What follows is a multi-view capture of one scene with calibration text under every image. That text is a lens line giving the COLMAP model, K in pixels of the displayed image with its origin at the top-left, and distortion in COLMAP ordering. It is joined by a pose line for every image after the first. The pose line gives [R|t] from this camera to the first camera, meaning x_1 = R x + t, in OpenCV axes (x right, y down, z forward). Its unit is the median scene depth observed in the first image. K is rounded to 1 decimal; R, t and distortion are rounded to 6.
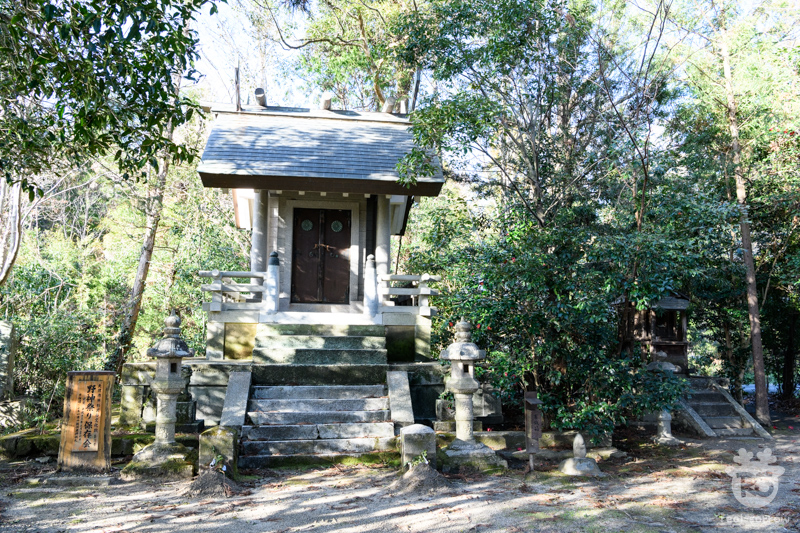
lens RADIAL K [[641.4, 0, 403.4], [0, 641.4, 267.0], [0, 0, 1]] dist [-0.061624, -0.005917]
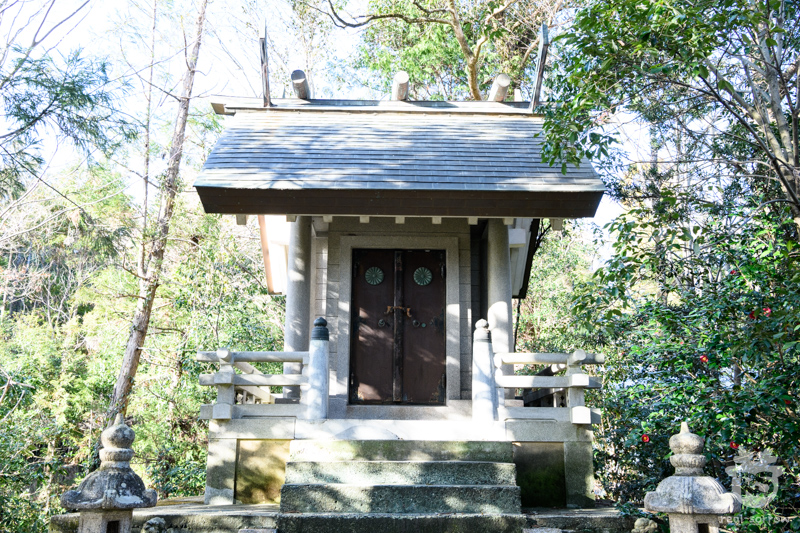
lens RADIAL K [[785.4, 0, 396.8], [0, 785.4, 267.6], [0, 0, 1]] dist [0.033039, 0.000000]
pose [[0.992318, -0.031304, -0.119686, -0.038358], [0.015642, 0.991440, -0.129624, 0.025018], [0.122720, 0.126756, 0.984313, 0.258503]]
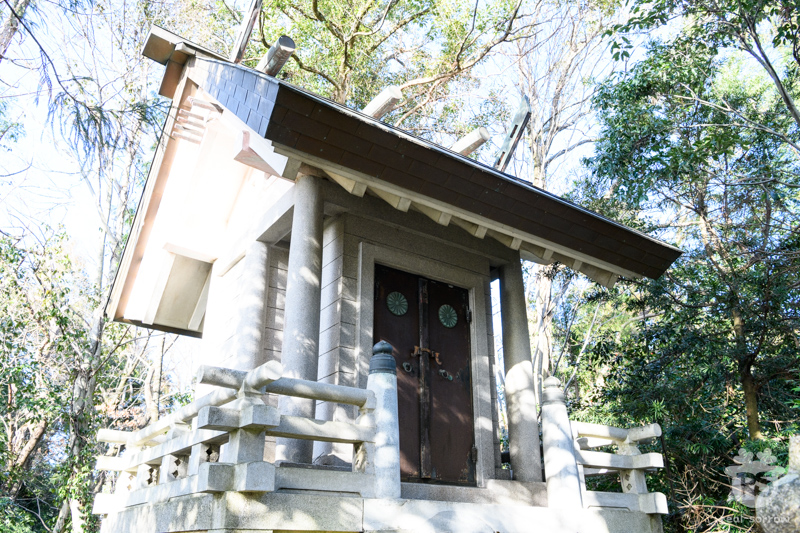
lens RADIAL K [[657.3, 0, 399.7], [0, 657.3, 263.3], [0, 0, 1]] dist [0.003973, 0.002501]
pose [[0.892727, 0.169068, 0.417676, -0.350569], [-0.029338, 0.946782, -0.320535, 0.058703], [-0.449641, 0.273896, 0.850179, 0.587671]]
